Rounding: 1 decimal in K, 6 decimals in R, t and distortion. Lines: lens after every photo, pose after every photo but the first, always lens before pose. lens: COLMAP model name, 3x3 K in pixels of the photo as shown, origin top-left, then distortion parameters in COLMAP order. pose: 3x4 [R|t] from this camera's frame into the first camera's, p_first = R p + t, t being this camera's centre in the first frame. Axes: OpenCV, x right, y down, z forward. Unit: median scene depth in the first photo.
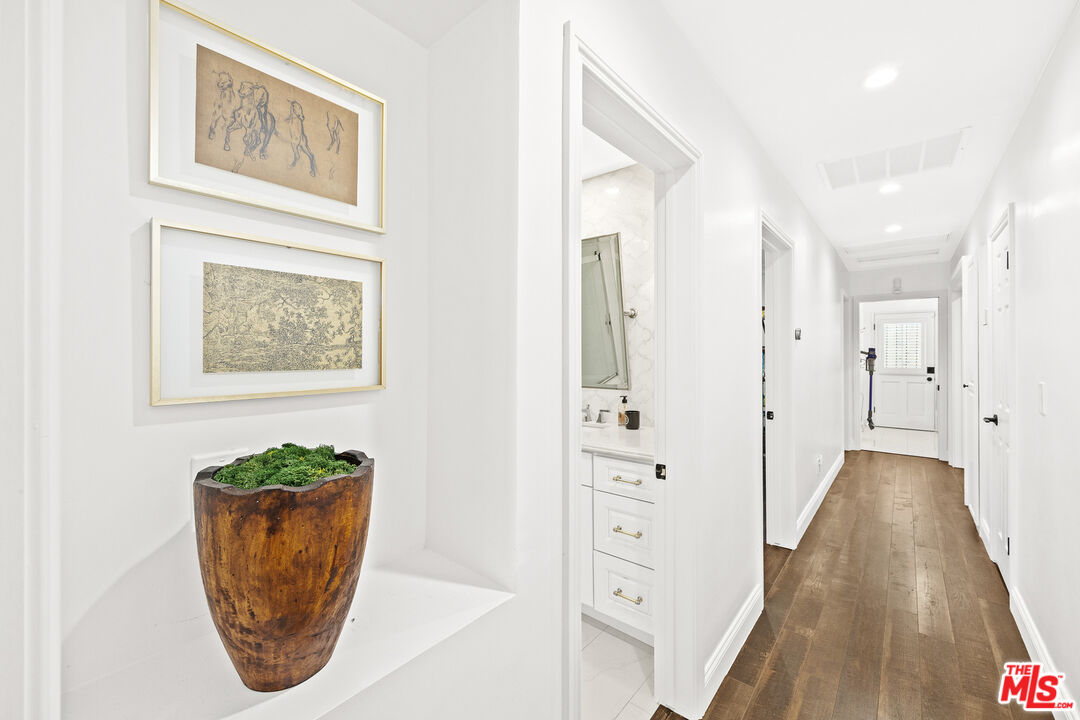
lens RADIAL K [[434.5, 0, 541.5], [0, 434.5, 355.5], [0, 0, 1]] dist [0.004580, 0.000340]
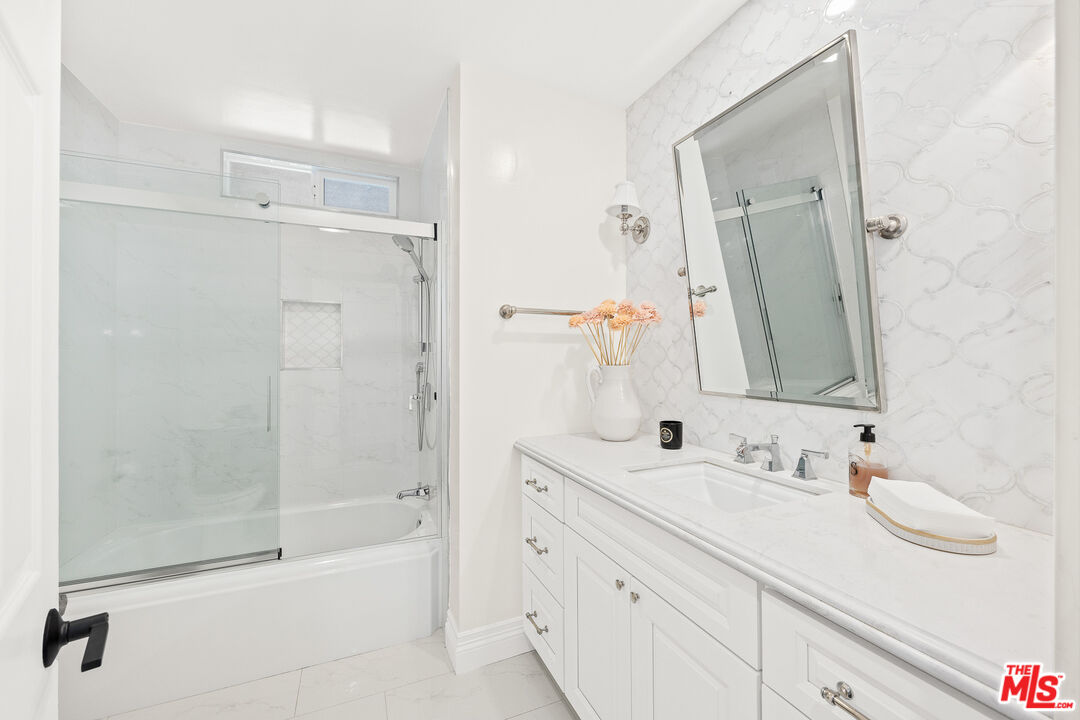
lens RADIAL K [[434.5, 0, 539.4], [0, 434.5, 357.4], [0, 0, 1]] dist [0.004580, 0.000340]
pose [[0.895433, 0.002236, -0.445191, 0.094250], [-0.007156, 0.999930, -0.009370, 0.034068], [0.445139, 0.011576, 0.895387, 0.478936]]
